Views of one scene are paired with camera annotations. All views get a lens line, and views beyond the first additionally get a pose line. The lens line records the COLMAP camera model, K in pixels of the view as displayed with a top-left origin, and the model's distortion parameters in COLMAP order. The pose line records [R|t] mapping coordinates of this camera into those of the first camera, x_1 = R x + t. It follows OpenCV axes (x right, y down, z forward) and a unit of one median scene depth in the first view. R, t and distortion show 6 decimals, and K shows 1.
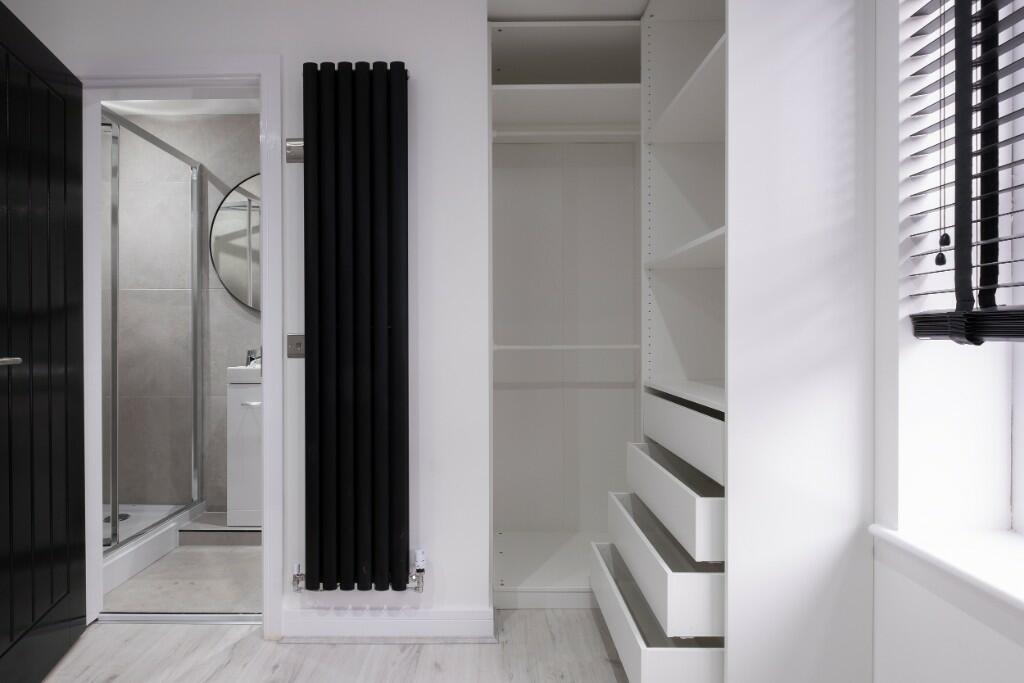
lens RADIAL K [[512.4, 0, 497.8], [0, 512.4, 337.4], [0, 0, 1]] dist [0.002393, -0.001483]
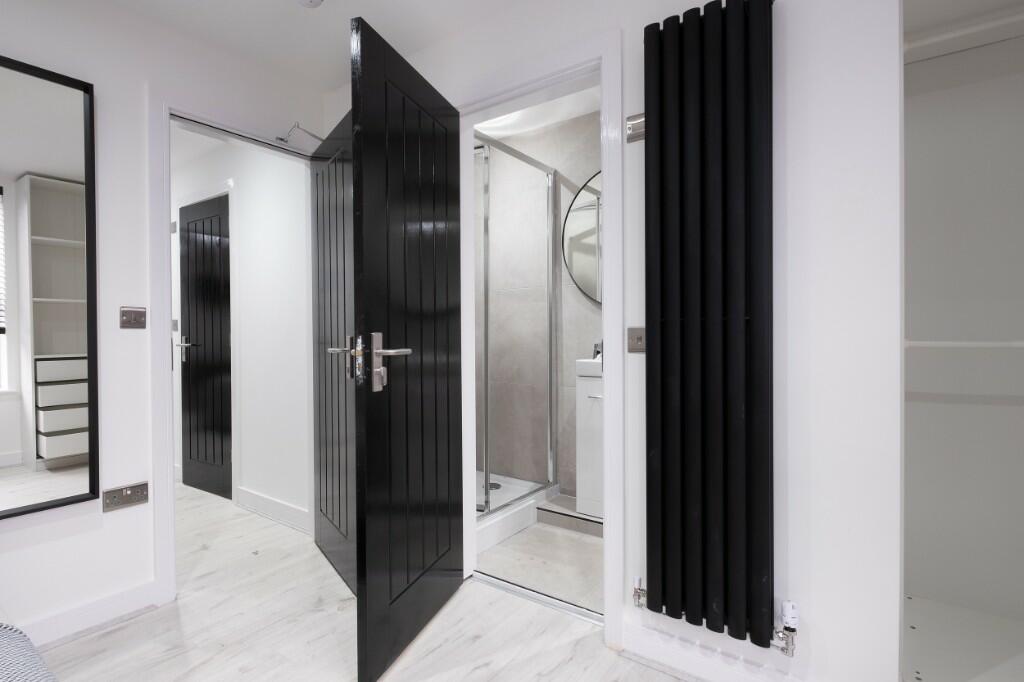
lens RADIAL K [[512.4, 0, 497.8], [0, 512.4, 336.9], [0, 0, 1]] dist [0.002393, -0.001483]
pose [[0.792595, 0.002887, -0.609742, -0.027777], [0.004151, 0.999940, 0.010131, 0.000441], [0.609734, -0.010561, 0.792535, 0.109673]]
